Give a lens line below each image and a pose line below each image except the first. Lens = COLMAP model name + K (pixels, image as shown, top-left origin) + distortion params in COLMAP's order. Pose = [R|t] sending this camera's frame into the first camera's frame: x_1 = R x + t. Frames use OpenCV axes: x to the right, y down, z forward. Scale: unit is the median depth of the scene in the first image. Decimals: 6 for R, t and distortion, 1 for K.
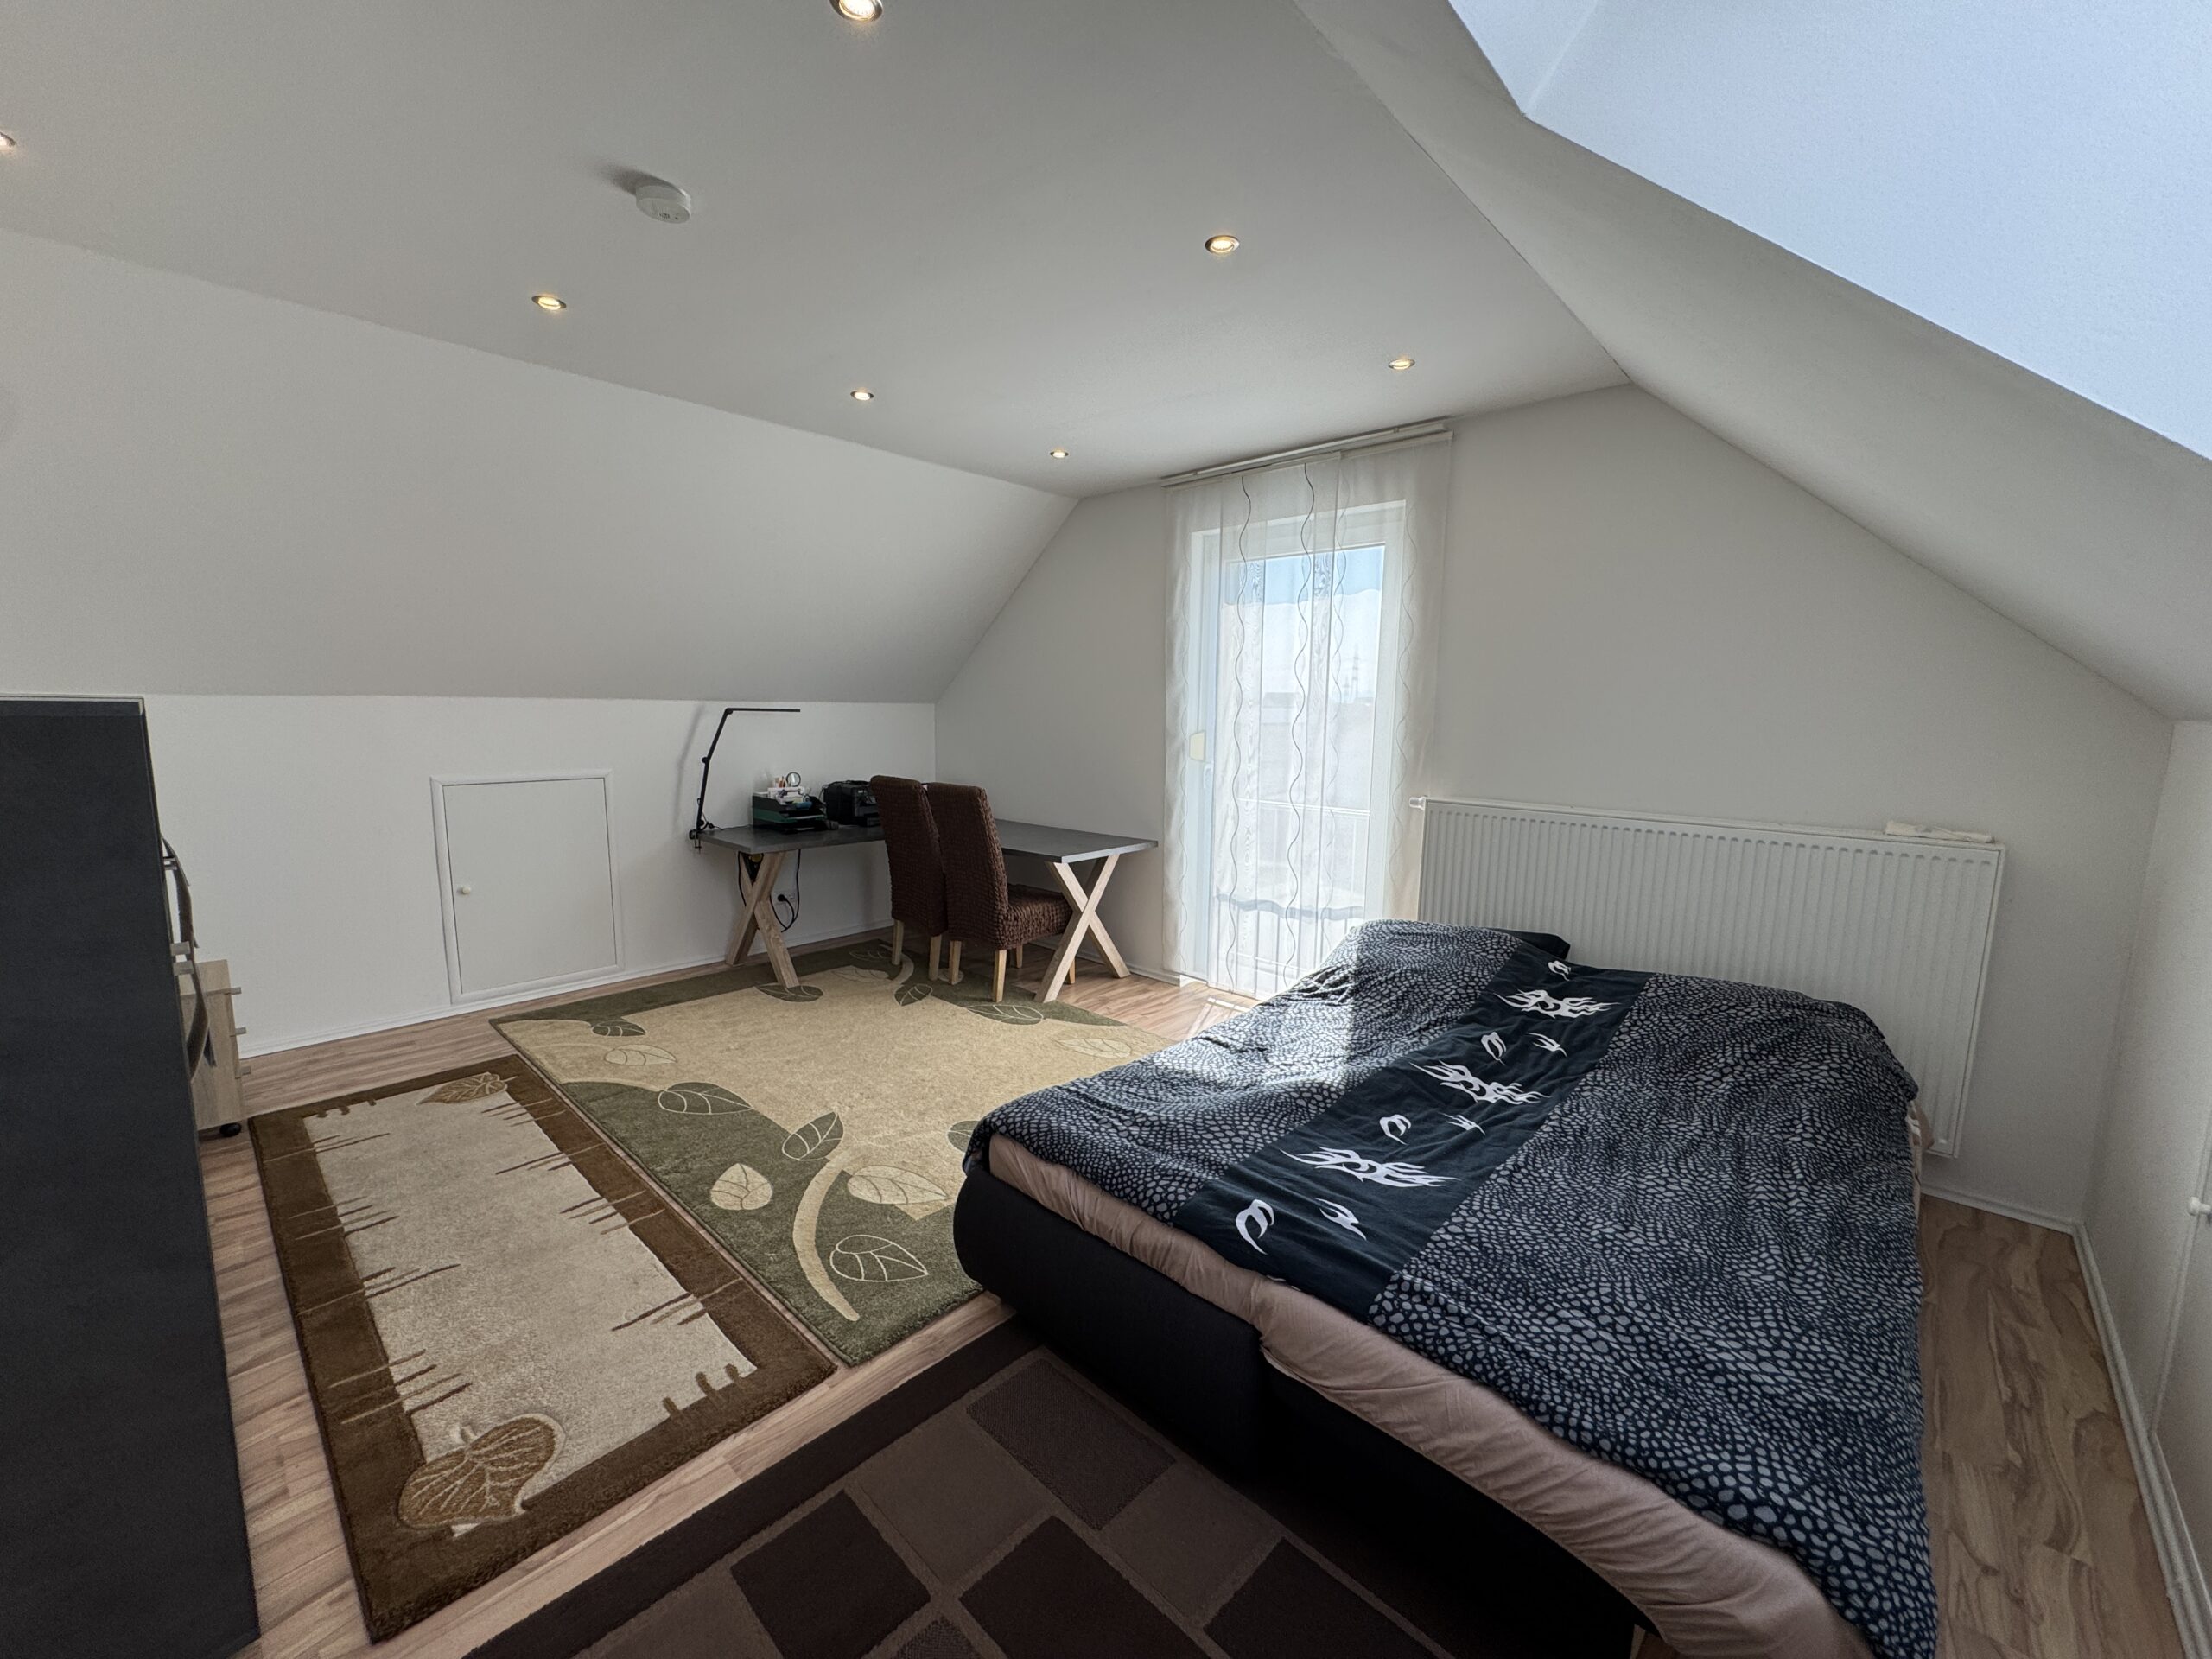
lens RADIAL K [[882.1, 0, 1101.2], [0, 882.1, 824.8], [0, 0, 1]] dist [-0.002775, 0.000461]
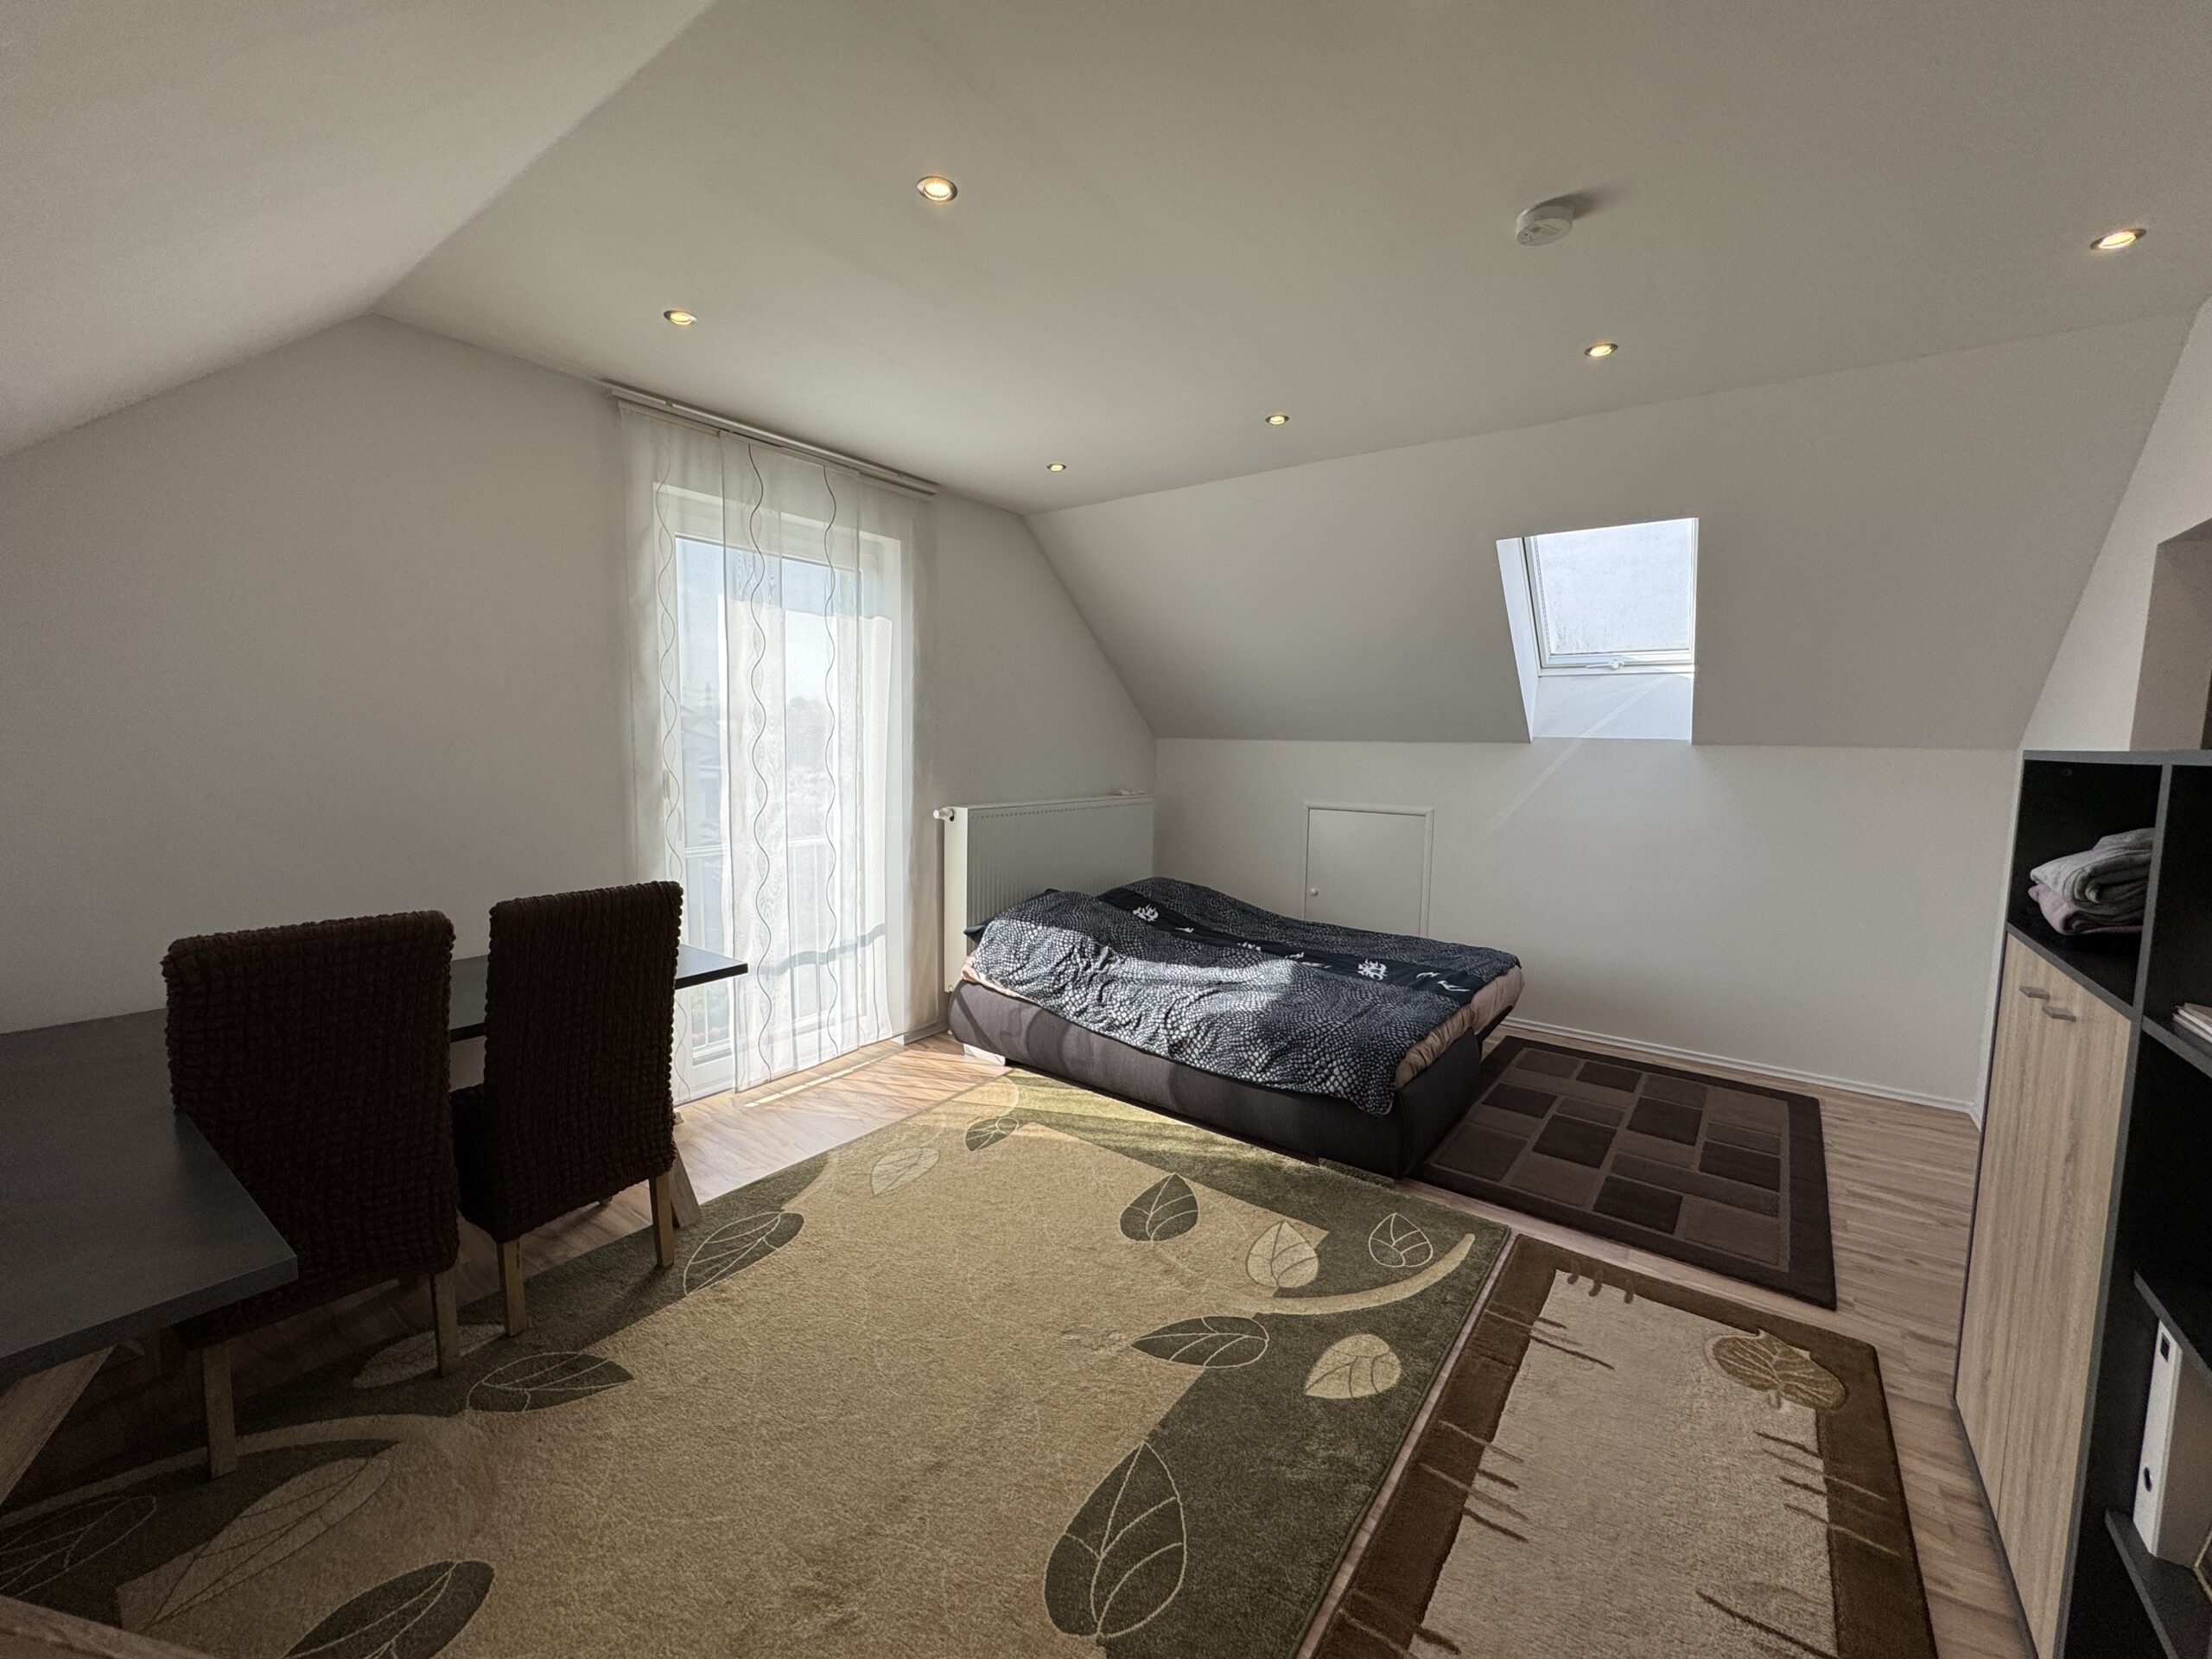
lens RADIAL K [[882.1, 0, 1102.6], [0, 882.1, 826.5], [0, 0, 1]] dist [-0.002775, 0.000461]
pose [[-0.113632, -0.112742, 0.987105, -1.088508], [0.116464, 0.985179, 0.125929, -0.175765], [-0.986673, 0.129271, -0.098817, 1.231429]]
